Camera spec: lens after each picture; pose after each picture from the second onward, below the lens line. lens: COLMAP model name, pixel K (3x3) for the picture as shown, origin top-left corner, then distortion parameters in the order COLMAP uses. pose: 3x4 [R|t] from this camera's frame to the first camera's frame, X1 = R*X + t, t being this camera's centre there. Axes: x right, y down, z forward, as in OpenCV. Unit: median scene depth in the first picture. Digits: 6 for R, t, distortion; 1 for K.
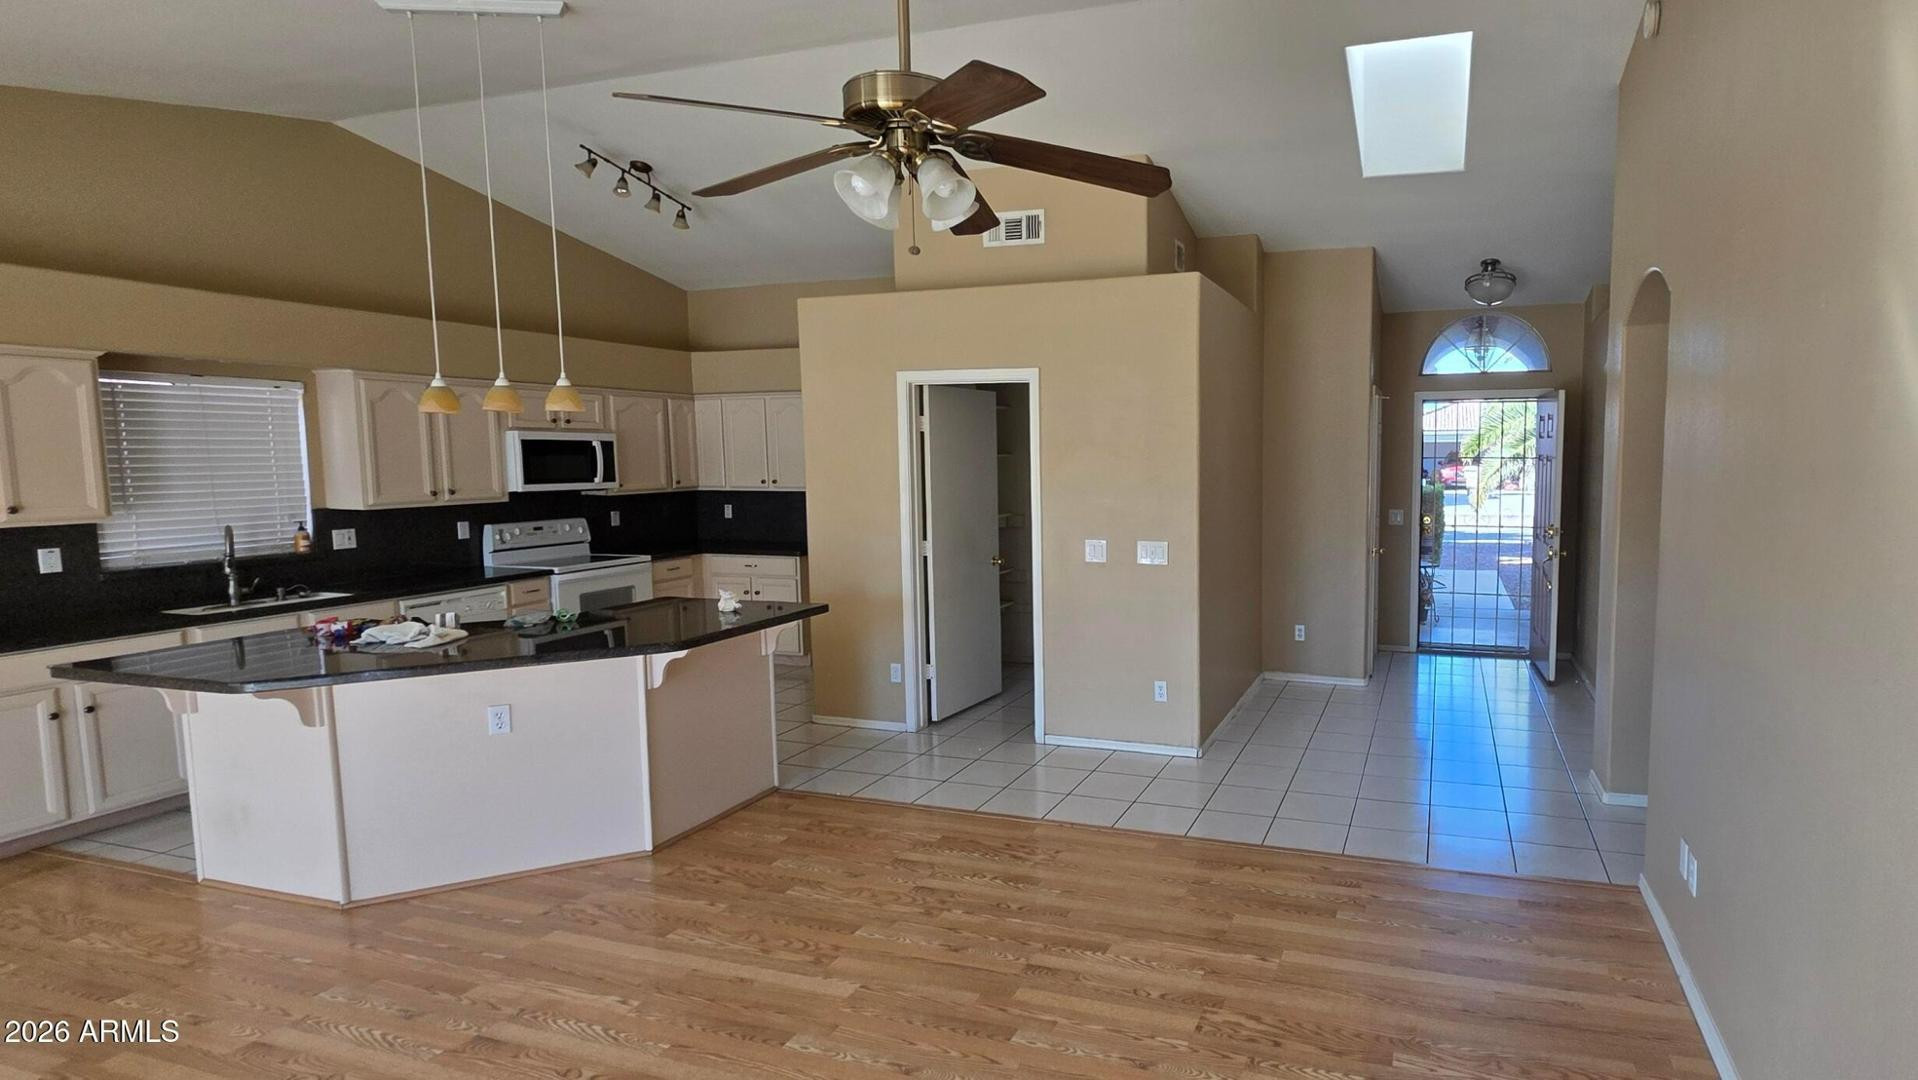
lens RADIAL K [[932.8, 0, 1173.3], [0, 932.8, 537.1], [0, 0, 1]] dist [-0.000583, -0.000416]
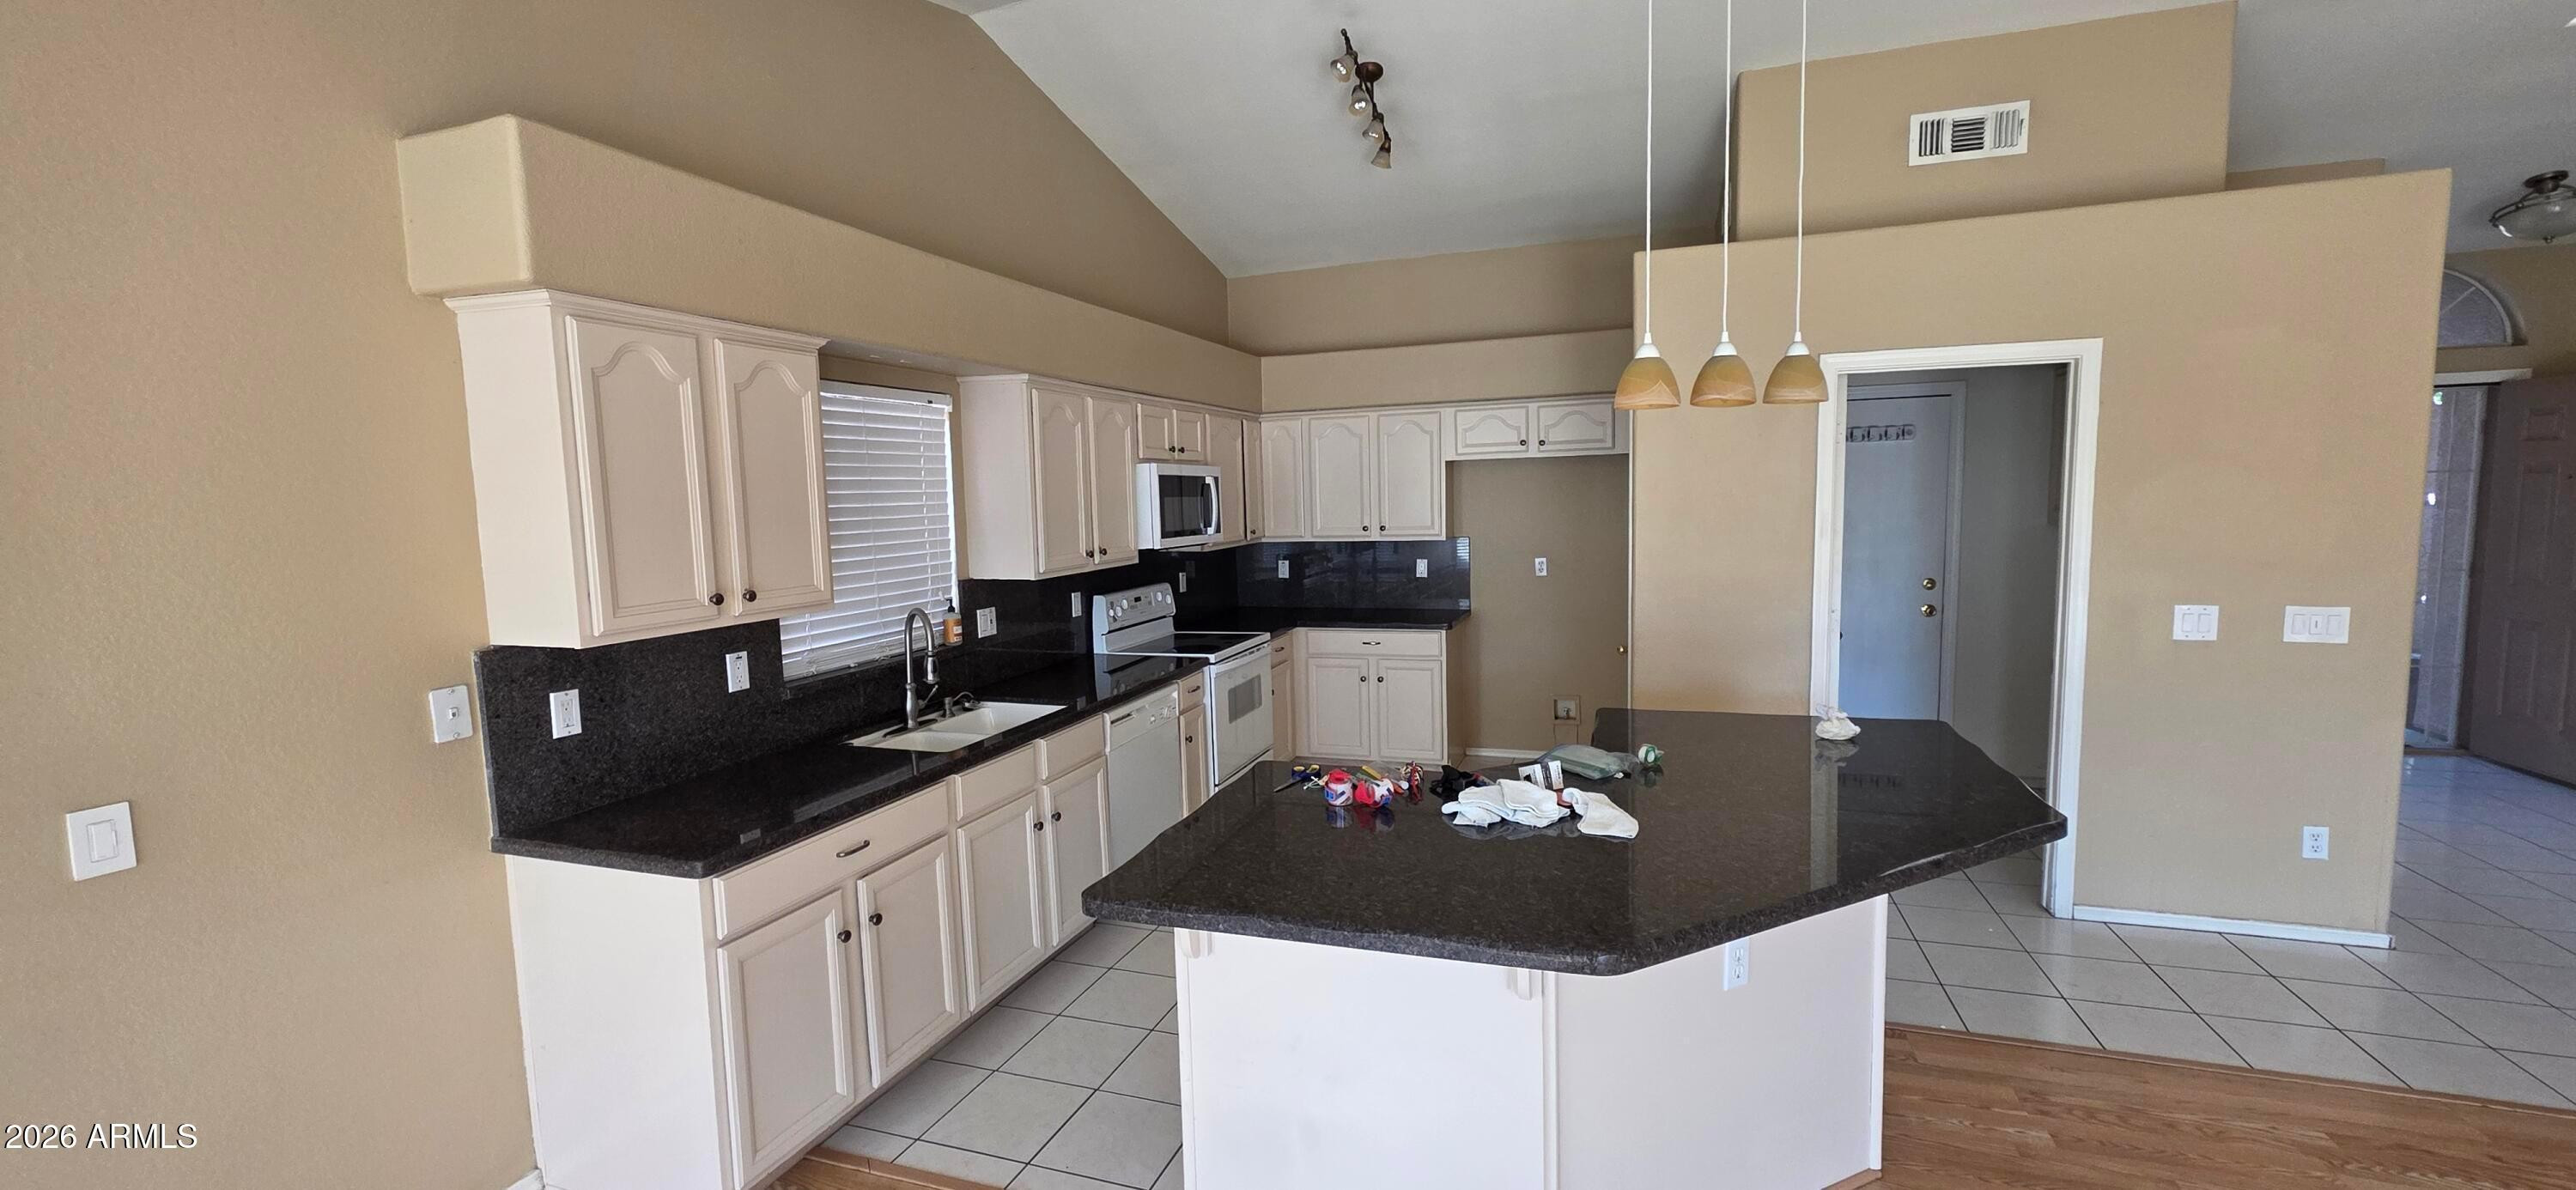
lens RADIAL K [[1023.0, 0, 1292.5], [0, 1023.0, 593.9], [0, 0, 1]] dist [0.001929, -0.000211]
pose [[0.998556, -0.018687, -0.050363, -0.669020], [0.019130, 0.999782, 0.008323, -0.022583], [0.050197, -0.009274, 0.998696, 0.270378]]
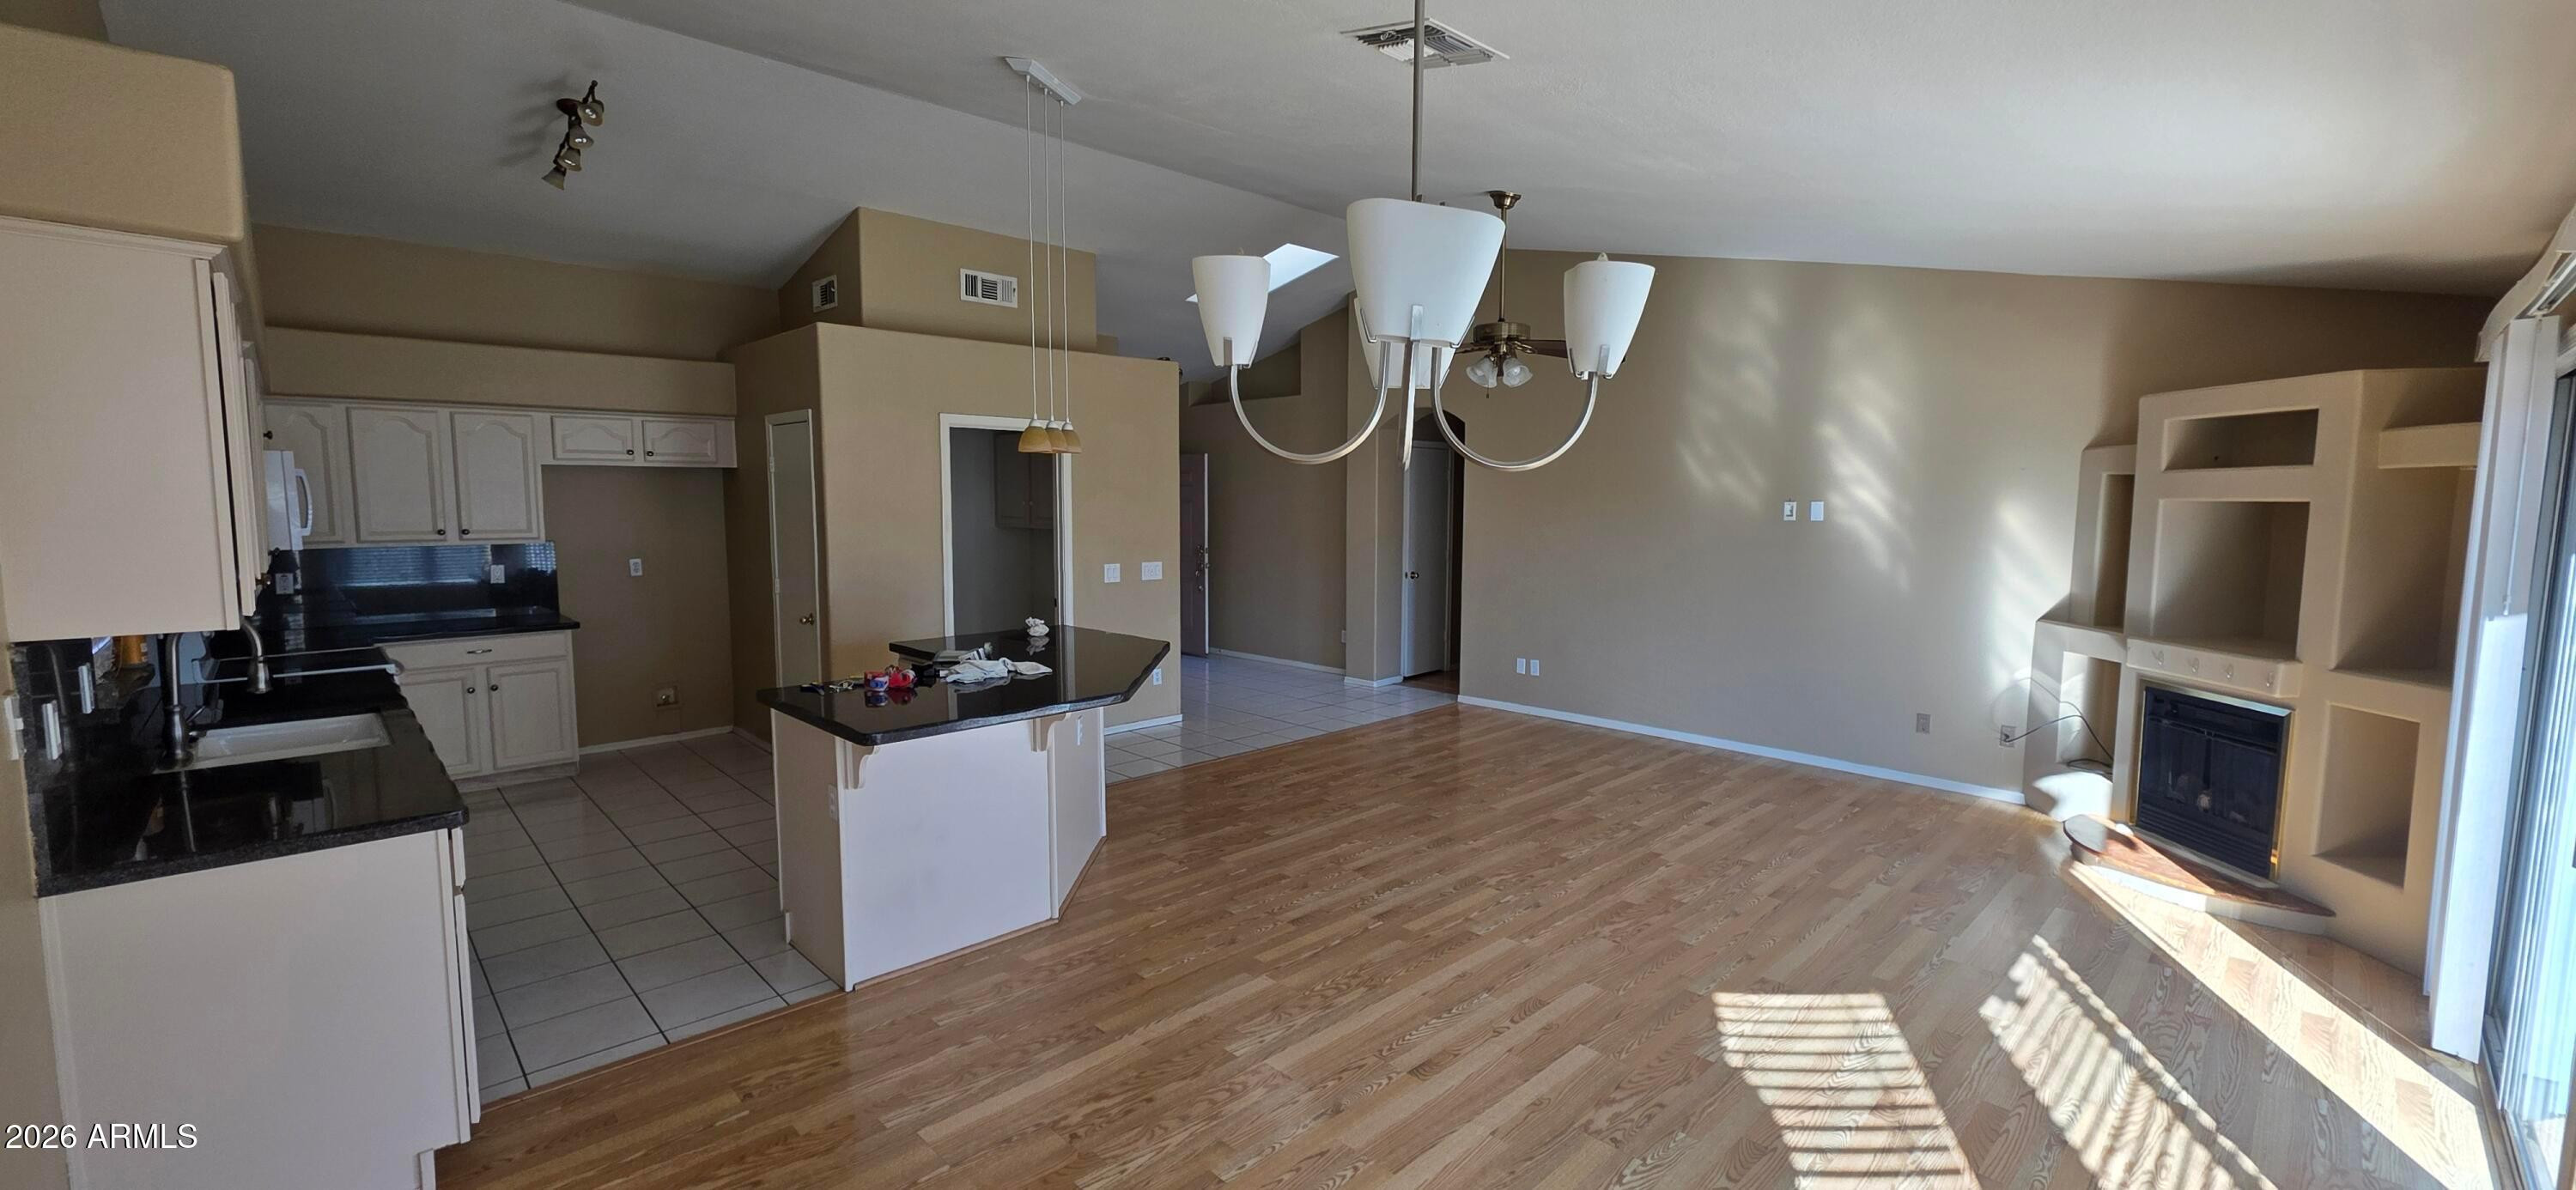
lens RADIAL K [[1023.0, 0, 1292.5], [0, 1023.0, 593.9], [0, 0, 1]] dist [0.001929, -0.000211]
pose [[0.490293, -0.077386, 0.868115, -1.156527], [0.075787, 0.996063, 0.045989, -0.001935], [-0.868256, 0.043244, 0.494228, 0.121282]]
